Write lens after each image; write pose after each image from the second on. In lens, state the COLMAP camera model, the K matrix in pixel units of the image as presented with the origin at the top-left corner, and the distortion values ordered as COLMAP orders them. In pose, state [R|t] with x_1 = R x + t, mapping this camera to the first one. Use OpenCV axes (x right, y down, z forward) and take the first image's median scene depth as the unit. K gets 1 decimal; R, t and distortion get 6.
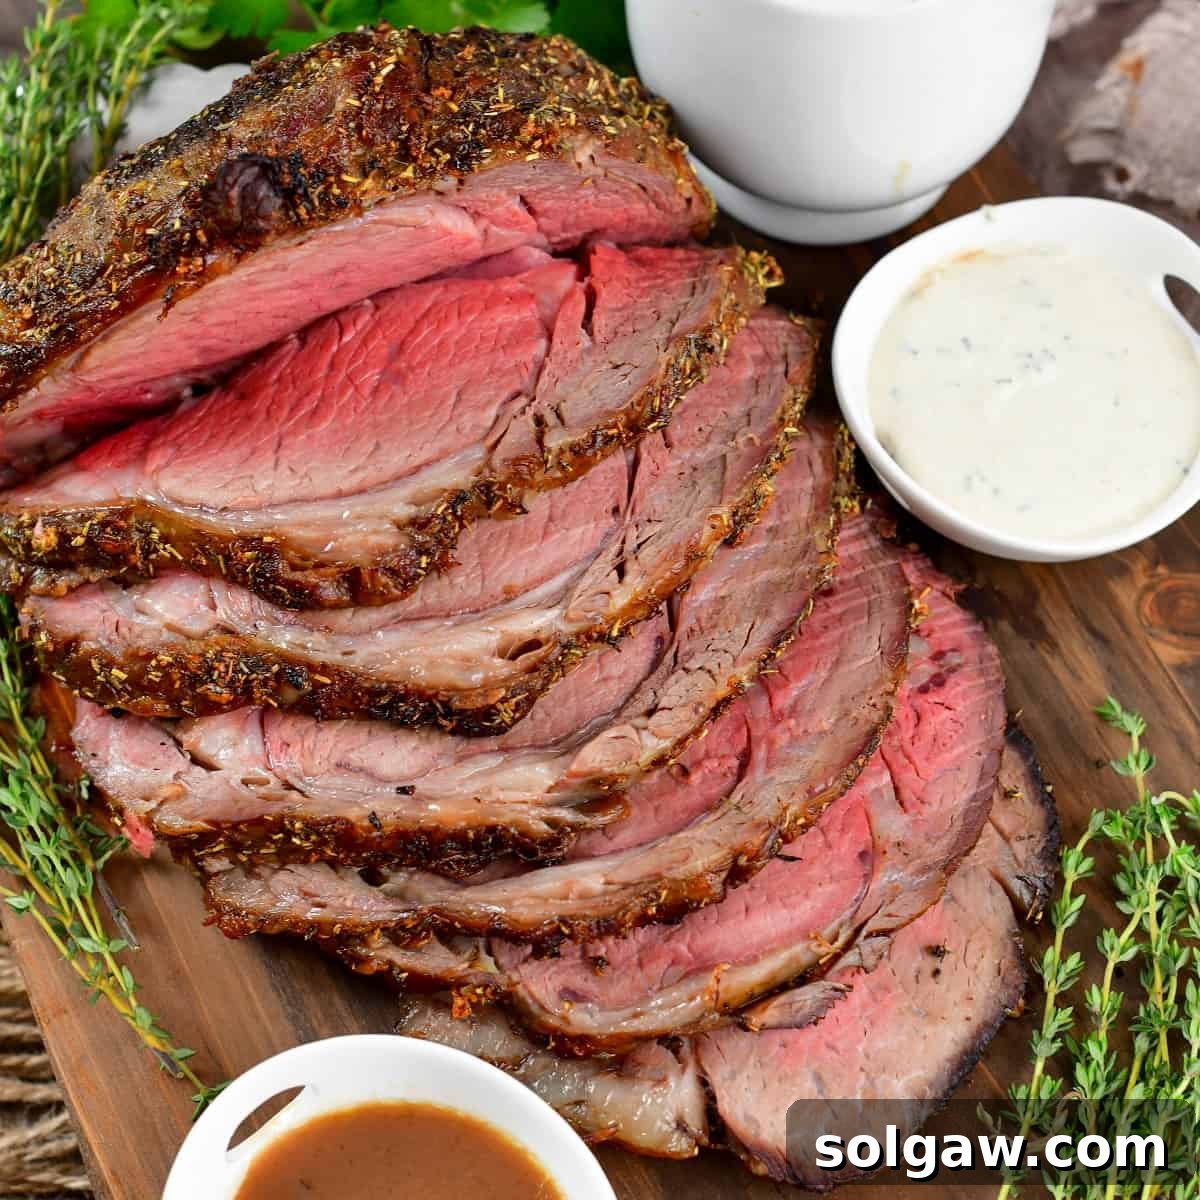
lens RADIAL K [[2583.4, 0, 644.7], [0, 2583.4, 622.2], [0, 0, 1]] dist [-0.223824, 0.000000]
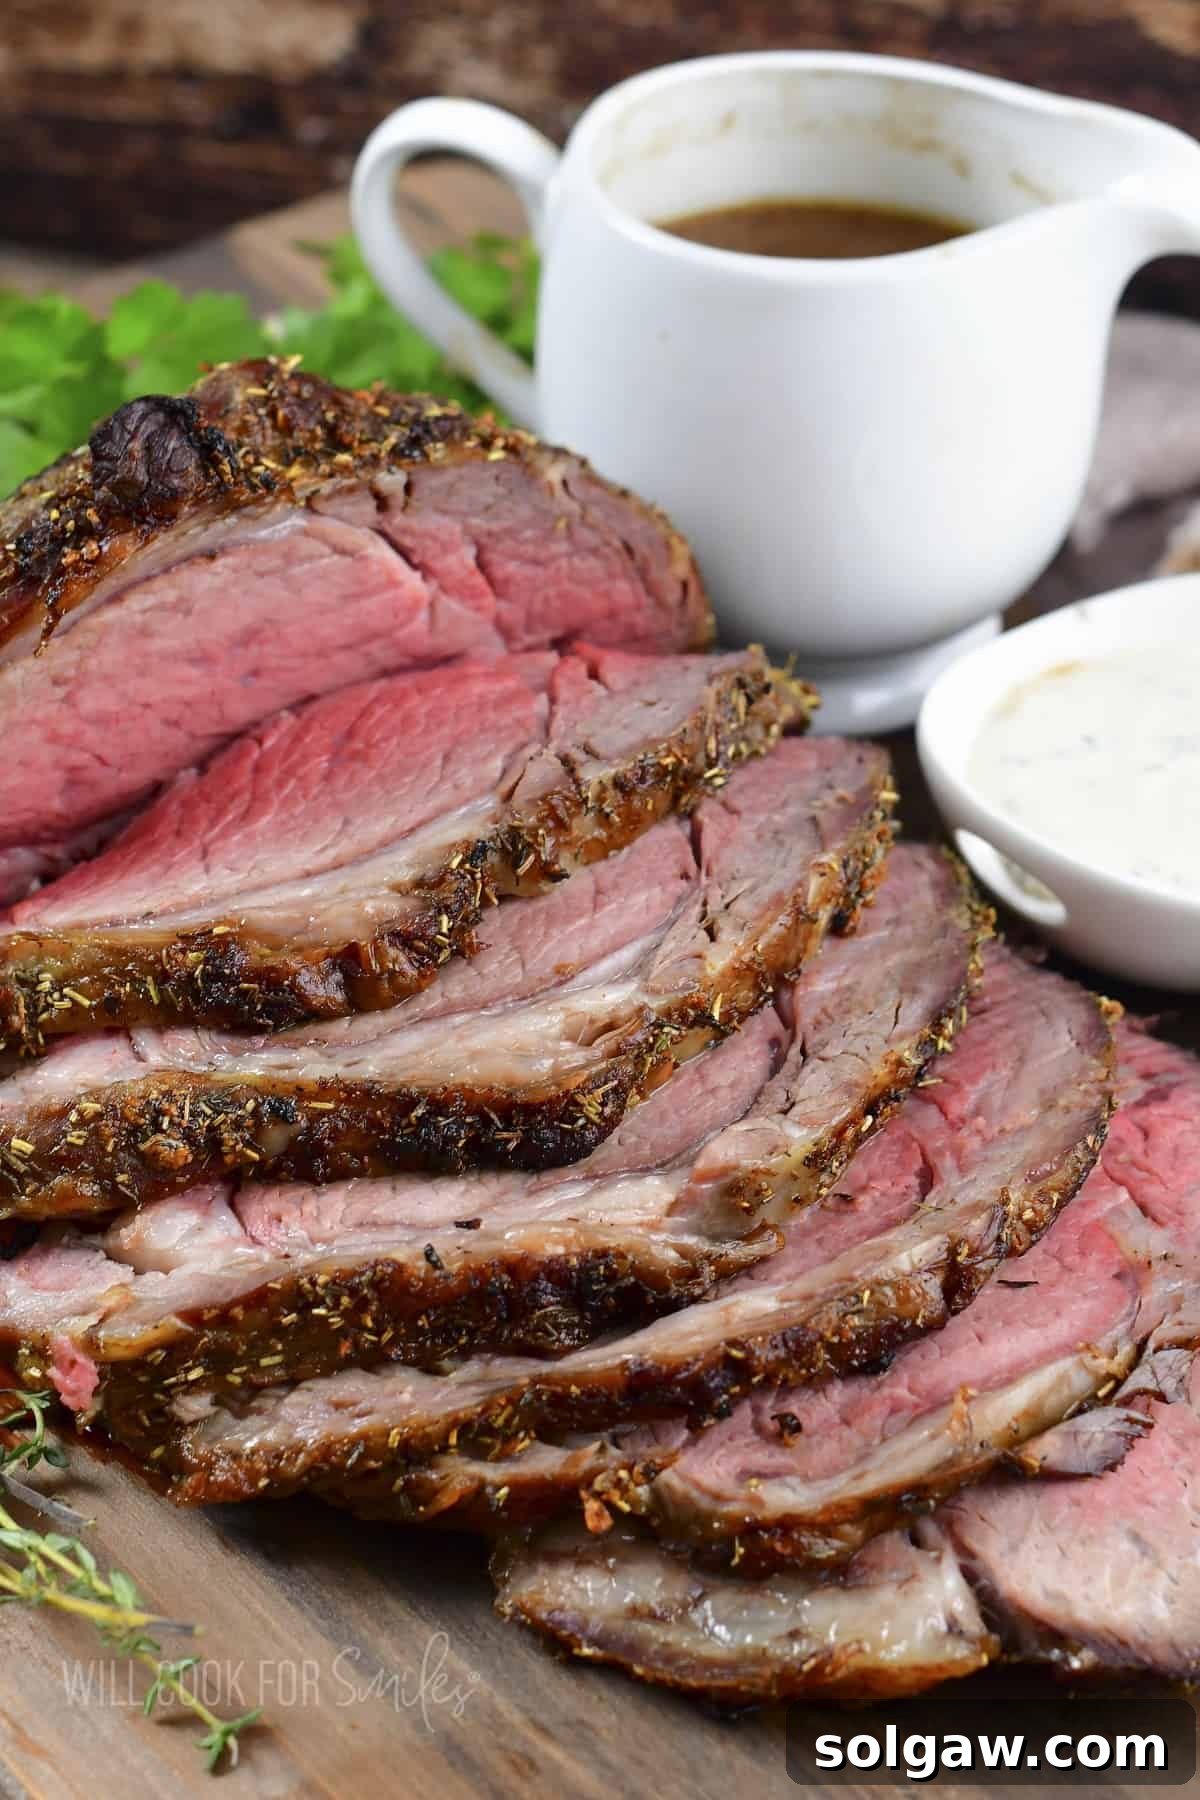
lens RADIAL K [[4075.2, 0, 609.2], [0, 4075.2, 897.3], [0, 0, 1]] dist [-0.139884, 0.000000]
pose [[0.984684, -0.123641, 0.122928, -0.175424], [0.163640, 0.898703, -0.406884, 0.428631], [-0.060169, 0.420768, 0.905171, -0.025403]]
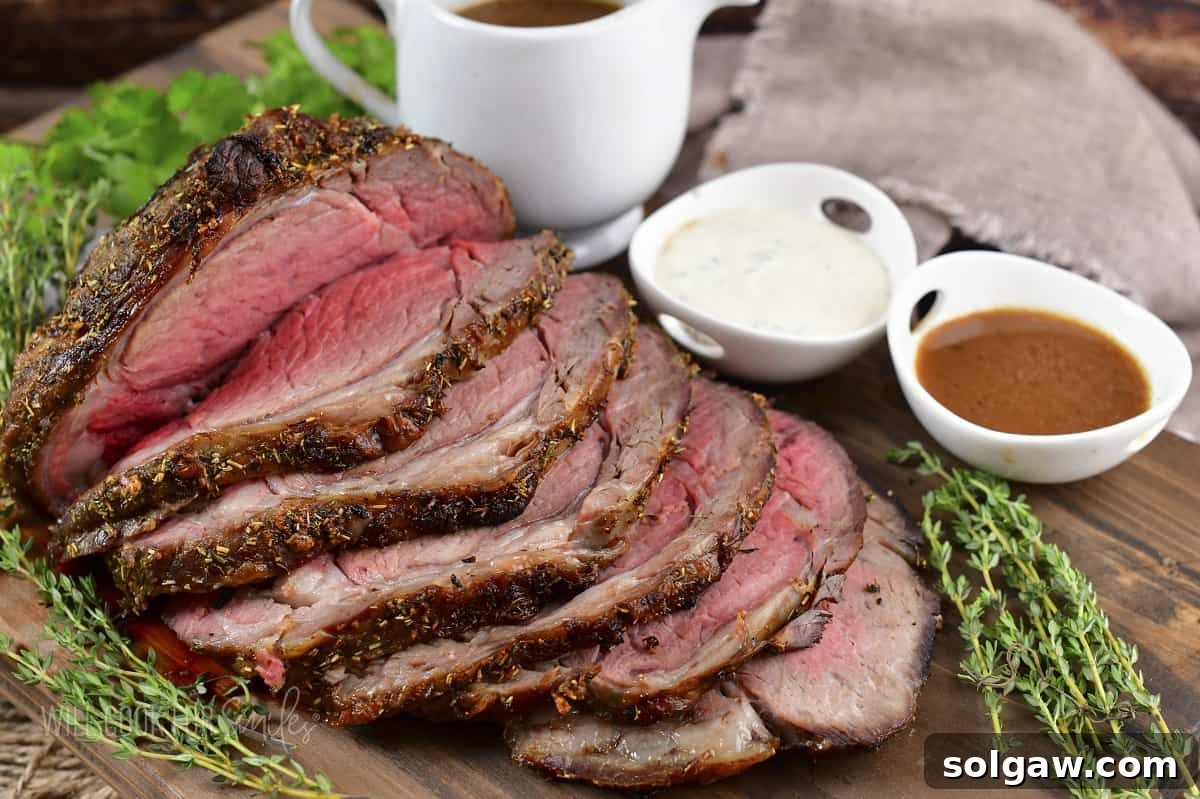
lens RADIAL K [[1883.0, 0, 601.1], [0, 1883.0, 495.6], [0, 0, 1]] dist [-0.171669, 0.000000]
pose [[0.933100, -0.259211, 0.249268, -0.253813], [0.326193, 0.901886, -0.283196, 0.320195], [-0.151403, 0.345559, 0.926102, 0.099427]]
